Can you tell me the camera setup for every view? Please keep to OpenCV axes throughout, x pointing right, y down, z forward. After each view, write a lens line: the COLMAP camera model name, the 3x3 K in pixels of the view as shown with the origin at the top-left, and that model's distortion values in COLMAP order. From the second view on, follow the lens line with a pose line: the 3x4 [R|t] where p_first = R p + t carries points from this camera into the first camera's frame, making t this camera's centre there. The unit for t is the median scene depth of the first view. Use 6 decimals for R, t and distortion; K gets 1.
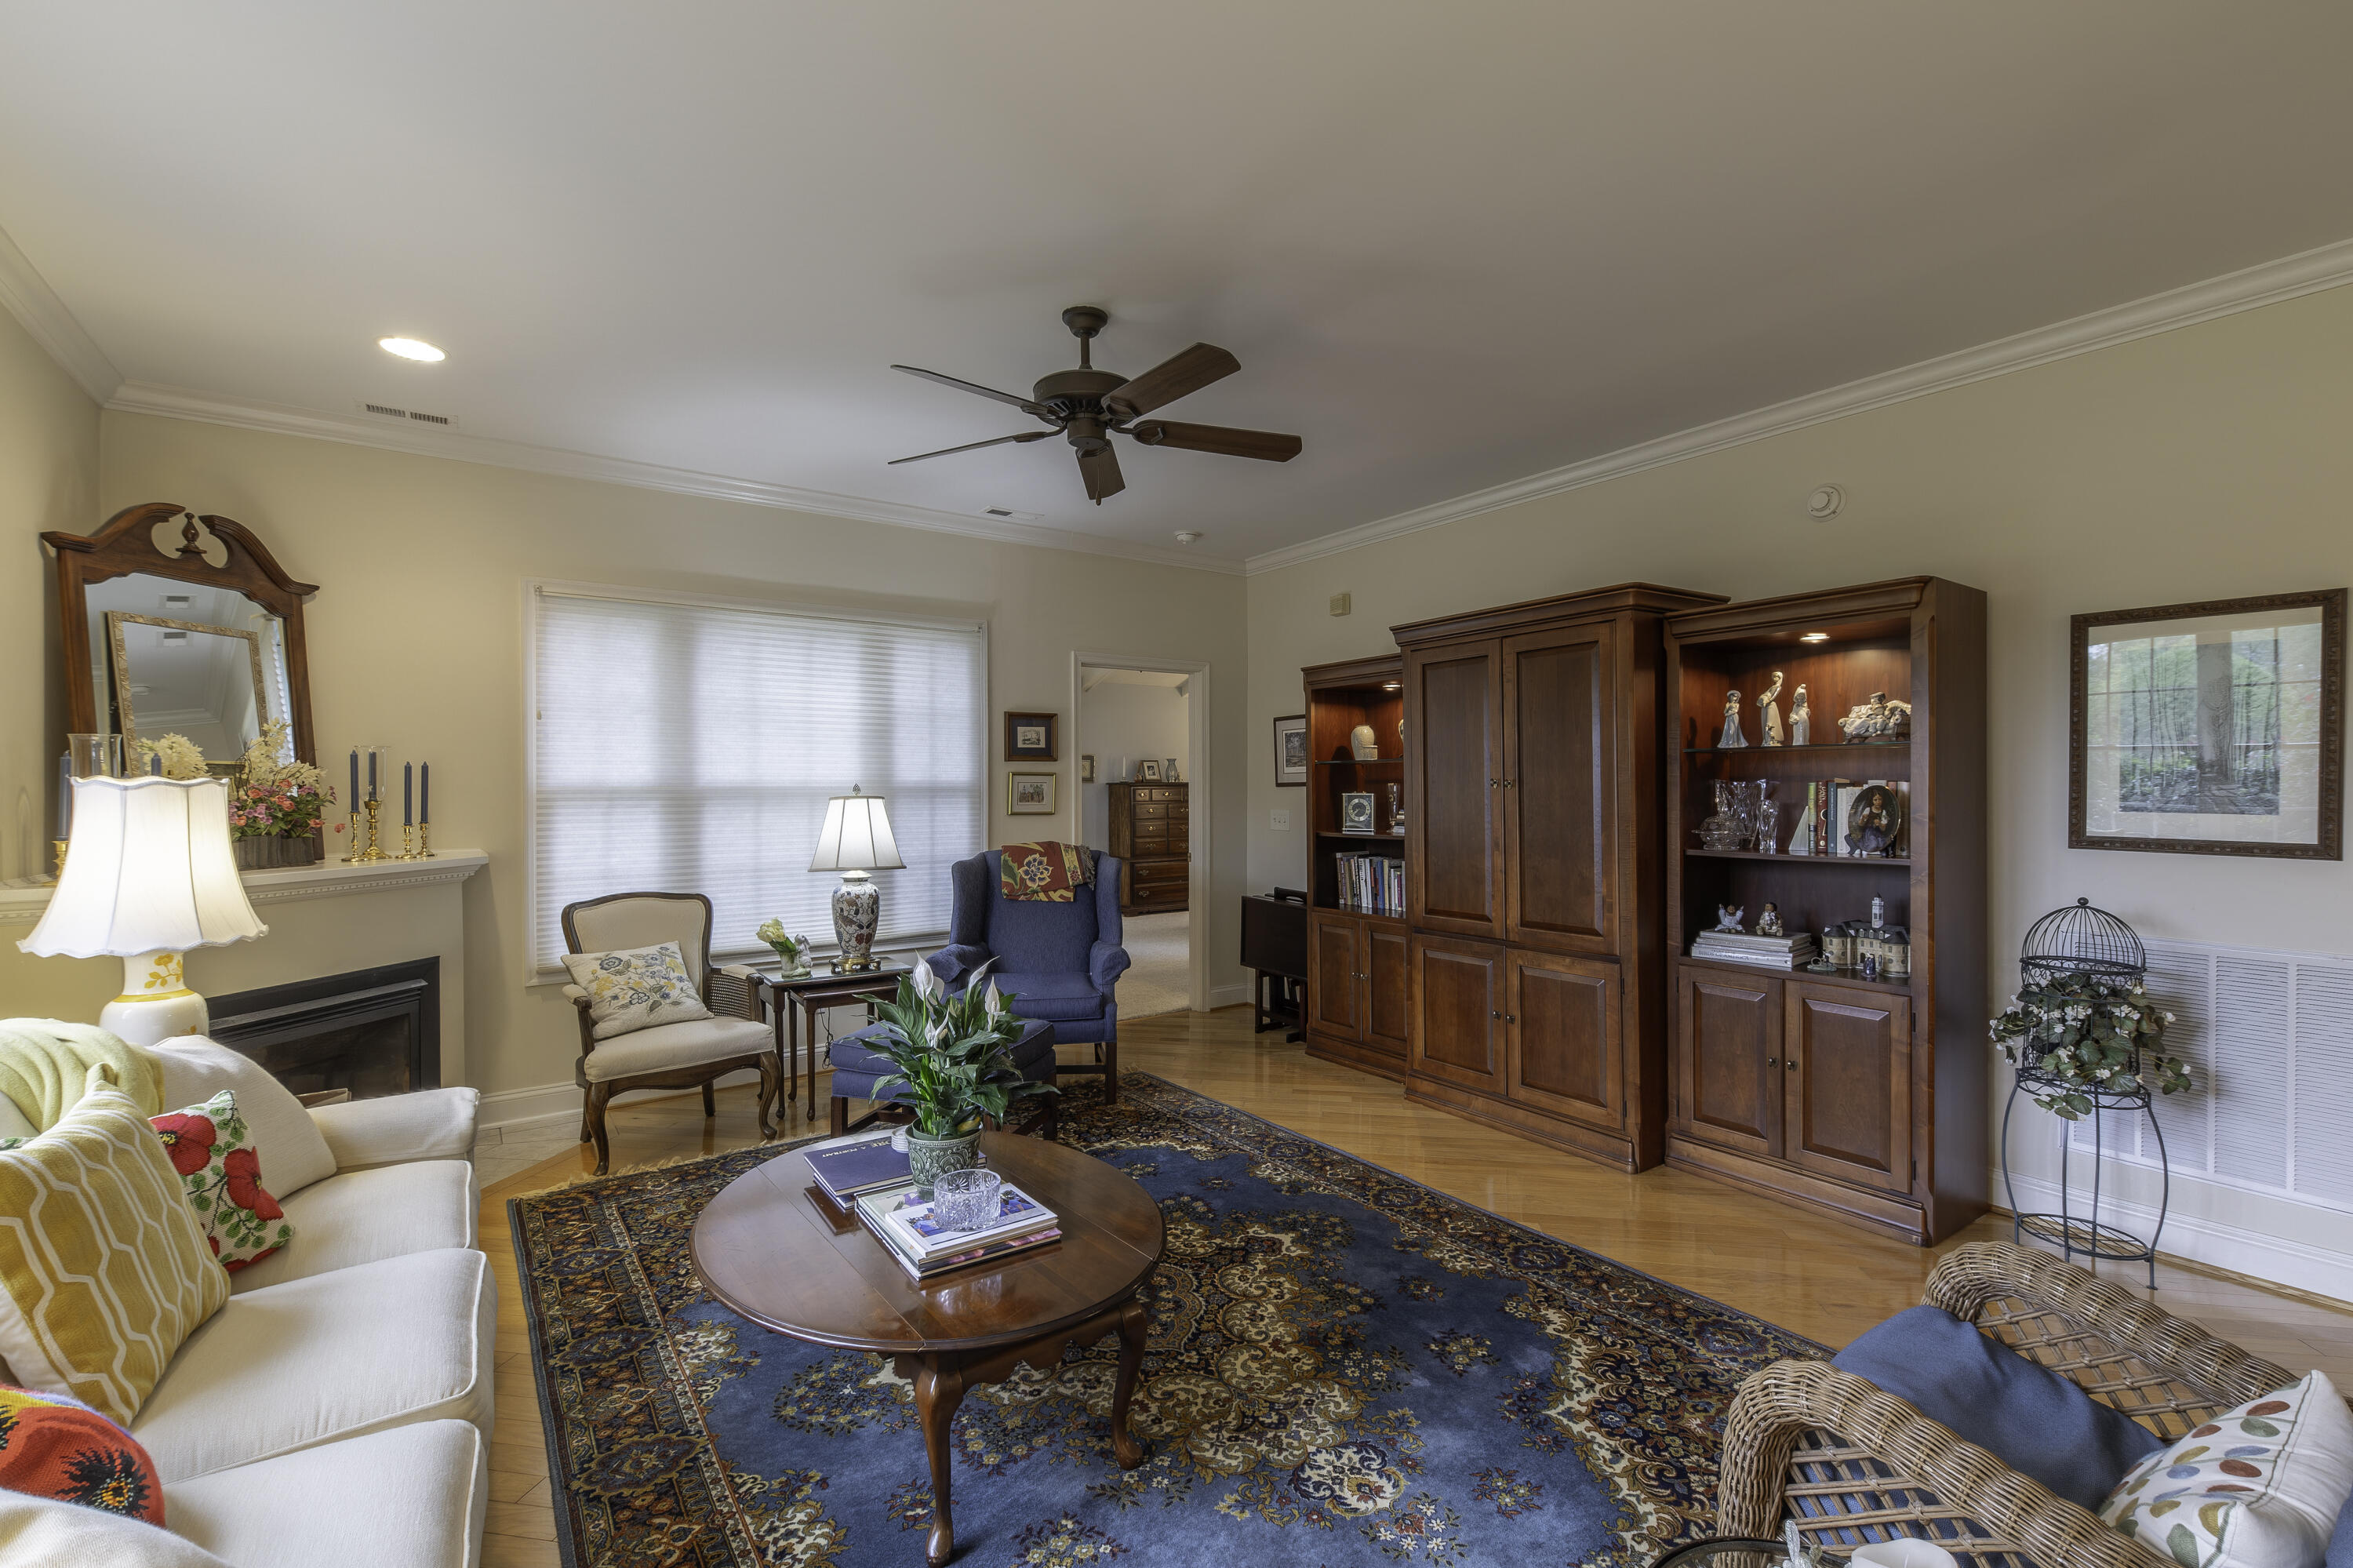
lens RADIAL K [[1035.8, 0, 1171.0], [0, 1035.8, 791.5], [0, 0, 1]] dist [0.006835, -0.003903]
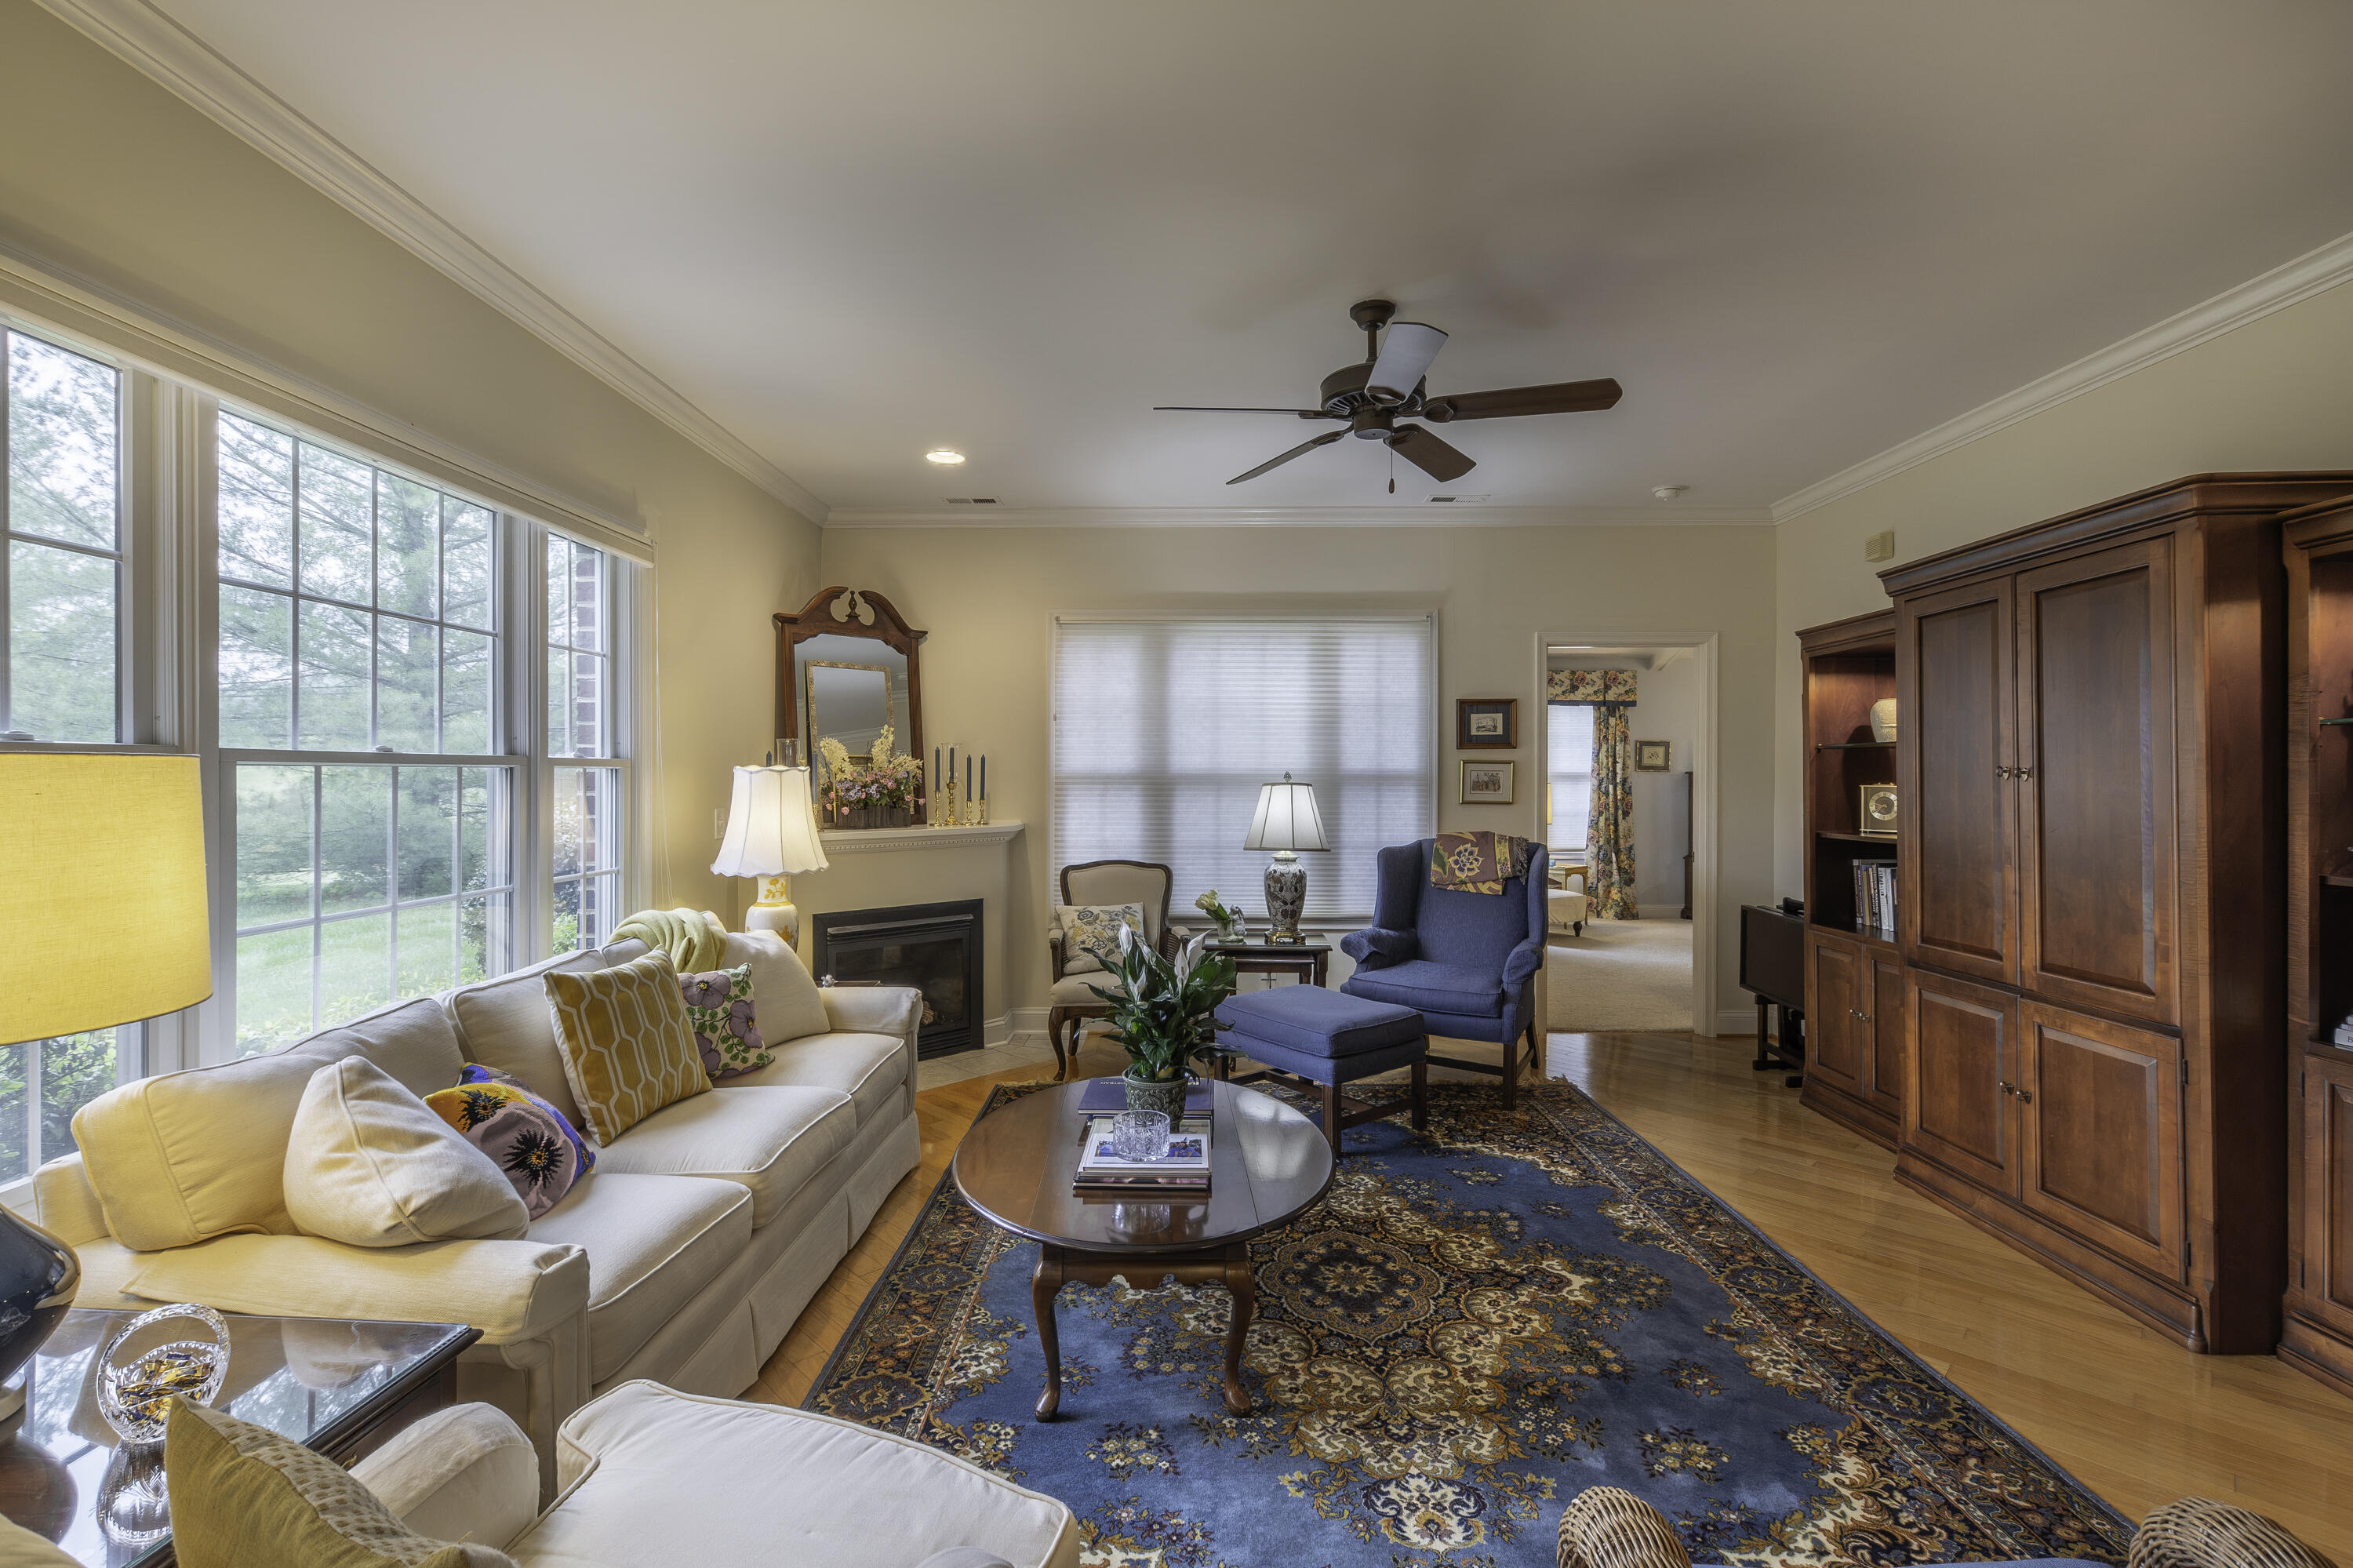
lens RADIAL K [[1035.8, 0, 1158.7], [0, 1035.8, 777.1], [0, 0, 1]] dist [0.006835, -0.003903]
pose [[0.804501, 0.005063, -0.593930, 0.281601], [-0.006905, 0.999976, -0.000829, 0.000166], [0.593911, 0.004768, 0.804517, 0.051613]]
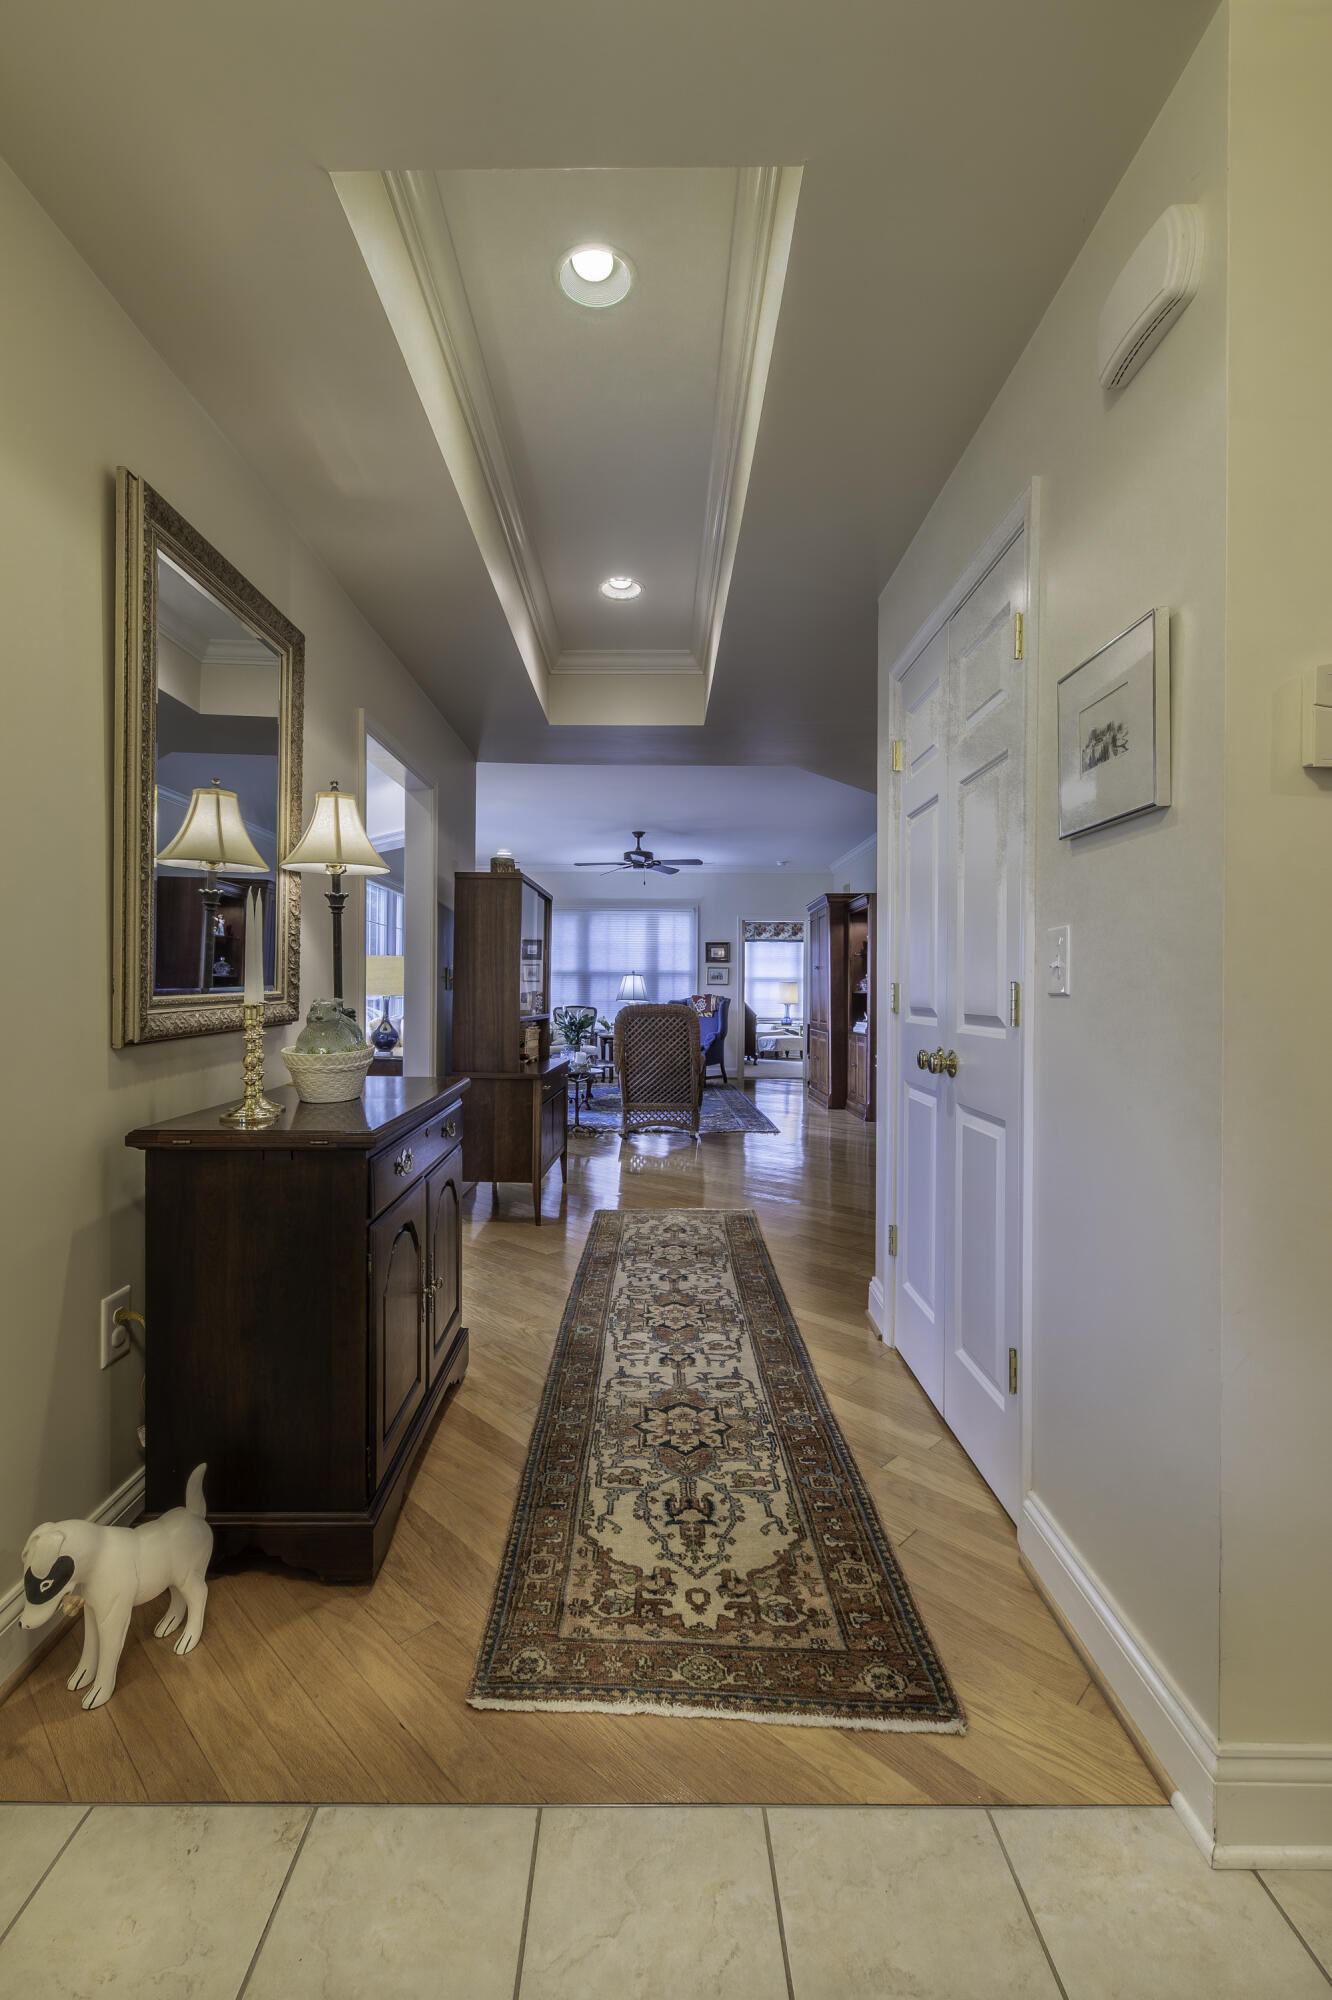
lens RADIAL K [[880.3, 0, 648.4], [0, 880.3, 994.7], [0, 0, 1]] dist [0.006835, -0.003903]
pose [[0.824466, 0.012923, -0.565763, 1.292539], [-0.017013, 0.999853, -0.001953, 0.075567], [0.565655, 0.011235, 0.824565, -1.130476]]
